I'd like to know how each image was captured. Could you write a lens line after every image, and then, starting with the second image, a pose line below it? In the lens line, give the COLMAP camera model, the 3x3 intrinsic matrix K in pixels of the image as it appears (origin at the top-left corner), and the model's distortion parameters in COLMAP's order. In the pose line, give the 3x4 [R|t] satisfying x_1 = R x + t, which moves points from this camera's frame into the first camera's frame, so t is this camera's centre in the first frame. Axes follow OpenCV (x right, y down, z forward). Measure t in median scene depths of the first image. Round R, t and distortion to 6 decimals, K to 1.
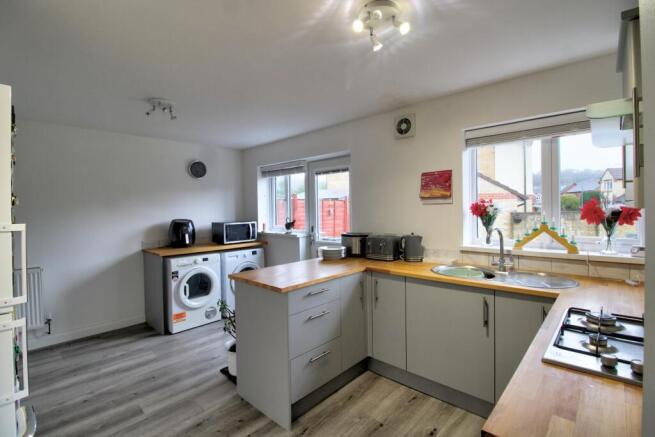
lens RADIAL K [[305.6, 0, 323.7], [0, 305.6, 210.4], [0, 0, 1]] dist [-0.003046, -0.000884]
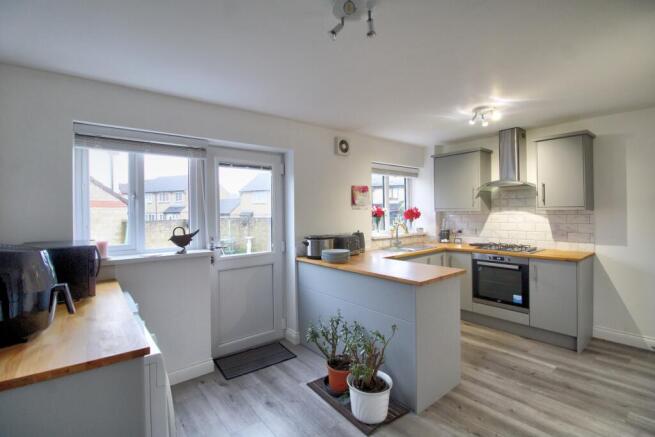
lens RADIAL K [[305.6, 0, 323.7], [0, 305.6, 210.4], [0, 0, 1]] dist [-0.003046, -0.000884]
pose [[0.130535, 0.022809, 0.991181, -1.027075], [0.018900, 0.999496, -0.025489, 0.017523], [-0.991264, 0.022060, 0.130038, 0.969132]]
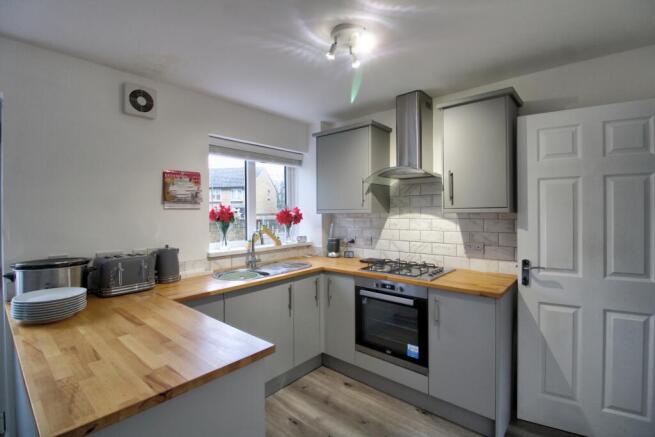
lens RADIAL K [[305.6, 0, 323.7], [0, 305.6, 210.4], [0, 0, 1]] dist [-0.003046, -0.000884]
pose [[-0.036714, 0.023645, 0.999046, -0.499271], [0.016943, 0.999591, -0.023035, 0.009077], [-0.999182, 0.016081, -0.037100, 0.624737]]
